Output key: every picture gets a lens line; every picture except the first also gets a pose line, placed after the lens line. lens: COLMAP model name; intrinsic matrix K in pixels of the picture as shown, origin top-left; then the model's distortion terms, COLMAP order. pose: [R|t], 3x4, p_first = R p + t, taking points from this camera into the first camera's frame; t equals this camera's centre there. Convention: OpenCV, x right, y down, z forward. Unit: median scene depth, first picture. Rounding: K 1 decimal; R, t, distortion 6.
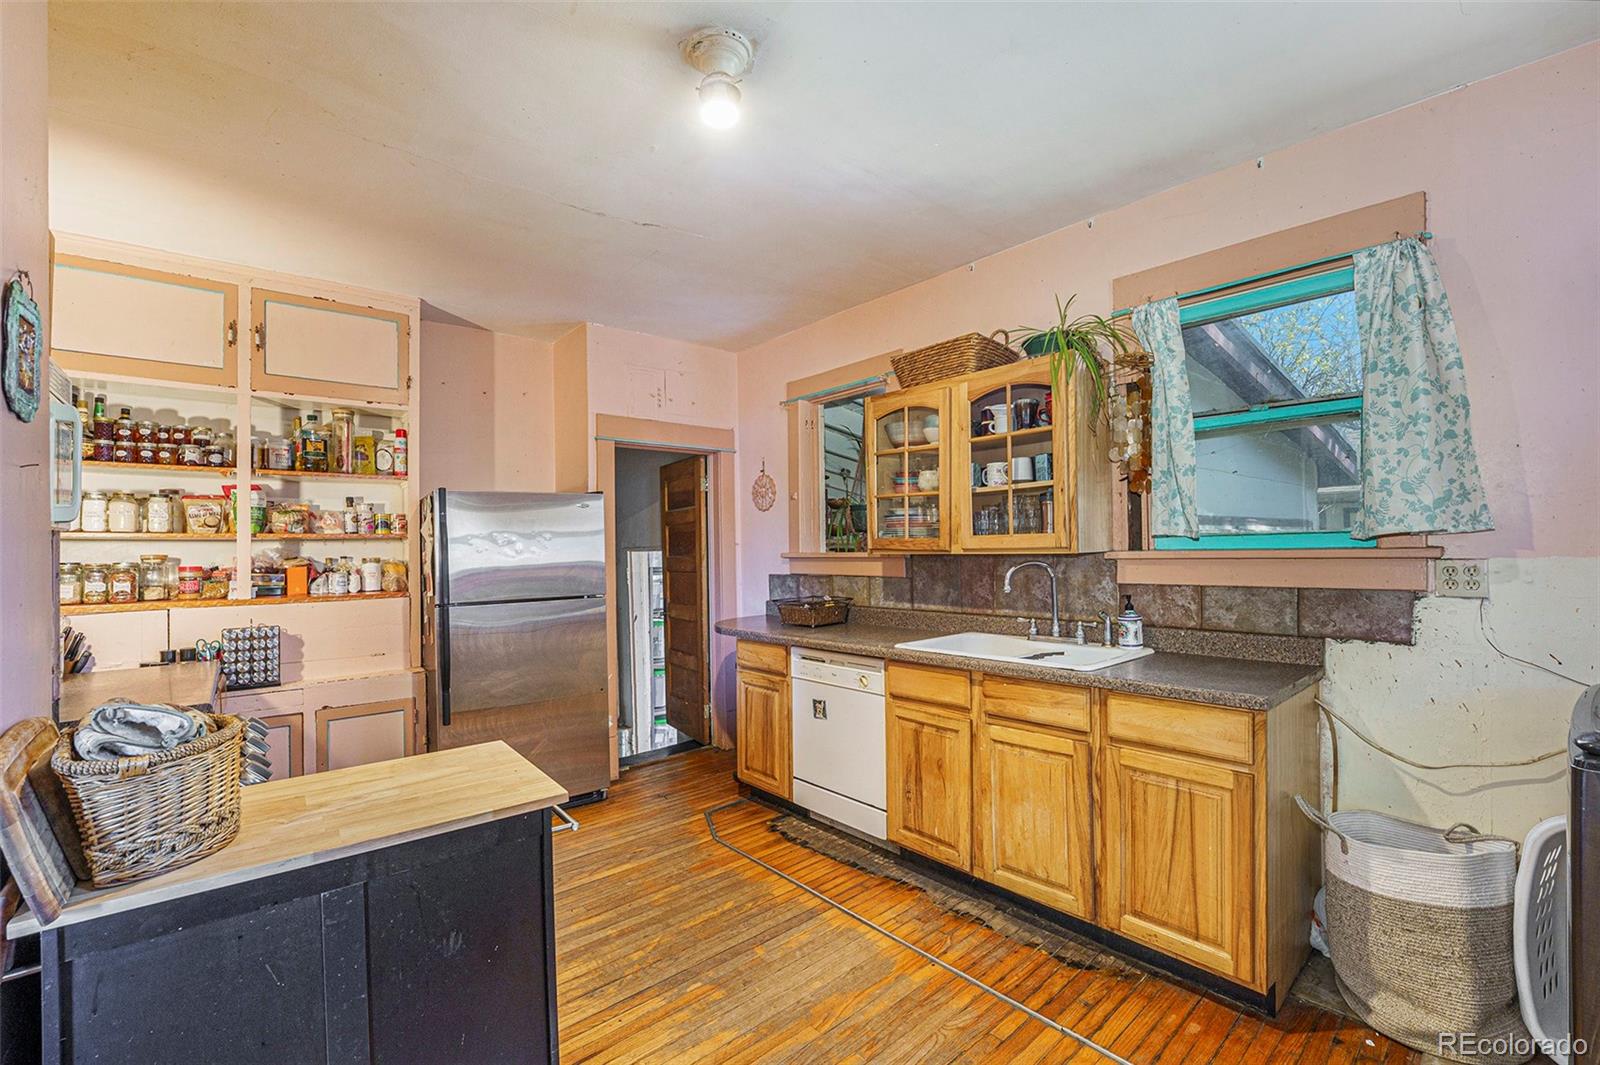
lens RADIAL K [[689.7, 0, 792.1], [0, 689.7, 530.5], [0, 0, 1]] dist [-0.013848, -0.000131]
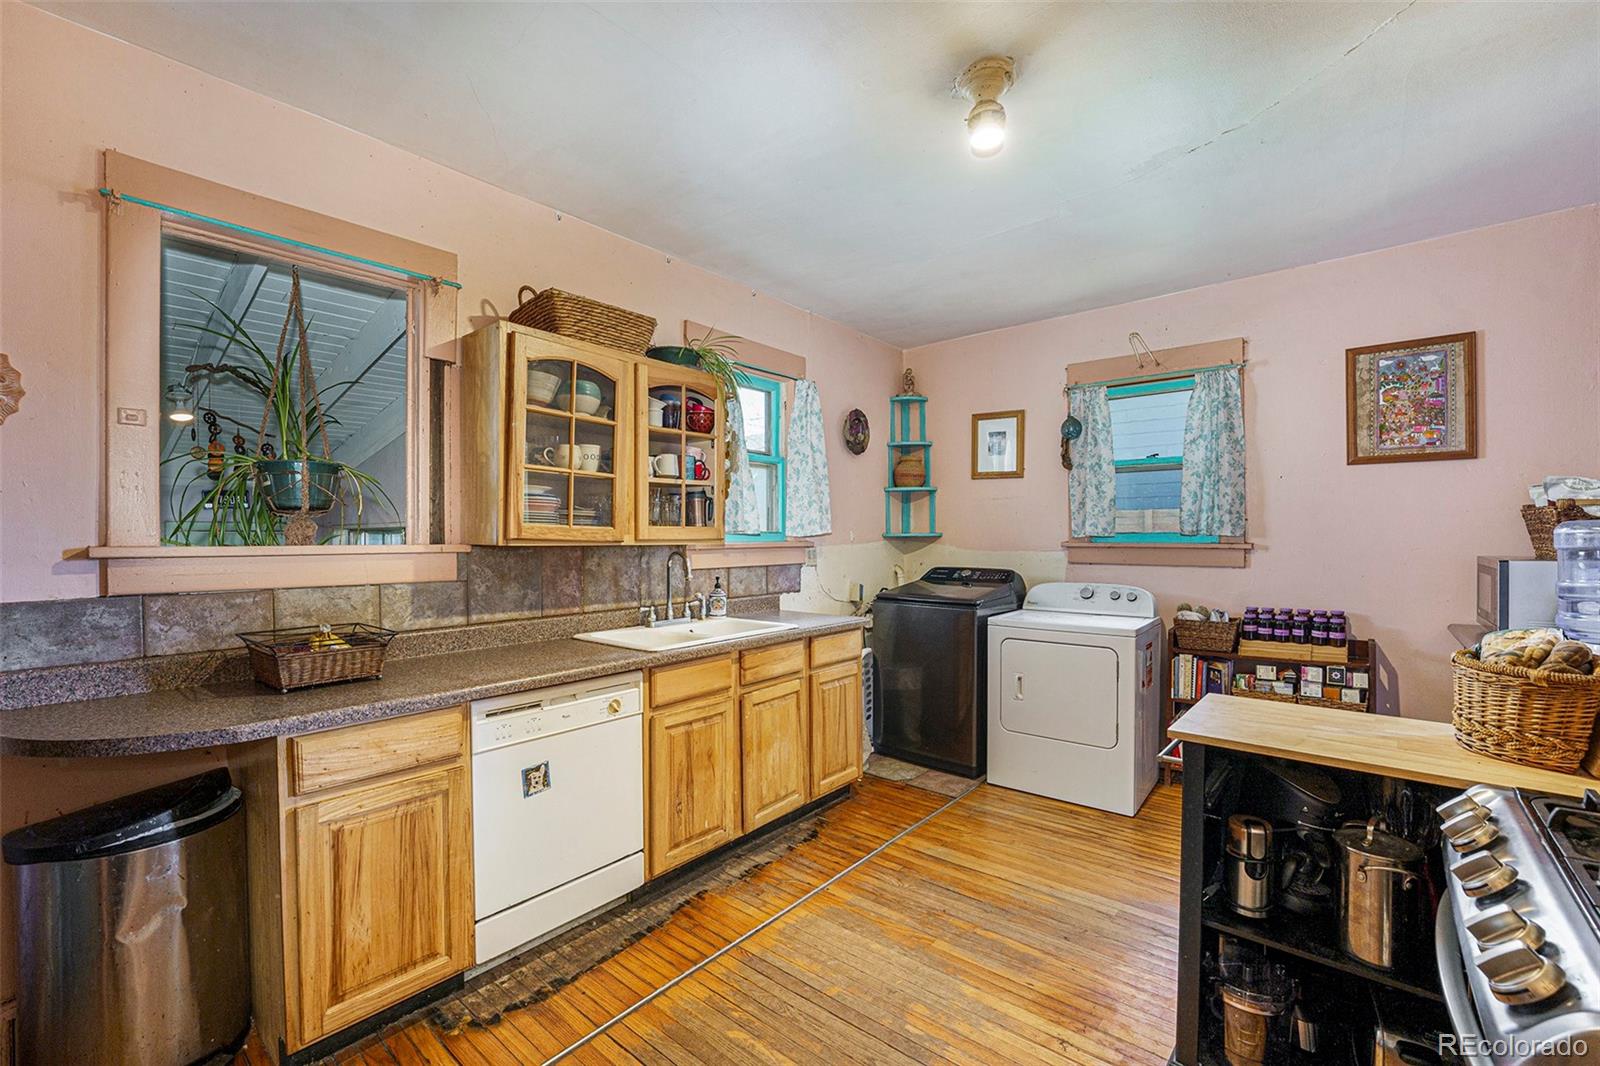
lens RADIAL K [[689.6, 0, 794.4], [0, 689.6, 540.2], [0, 0, 1]] dist [-0.015724, -0.000358]
pose [[-0.181993, 0.016813, 0.983156, -0.728479], [-0.016908, 0.999652, -0.020225, 0.043741], [-0.983154, -0.020304, -0.181646, 0.977032]]
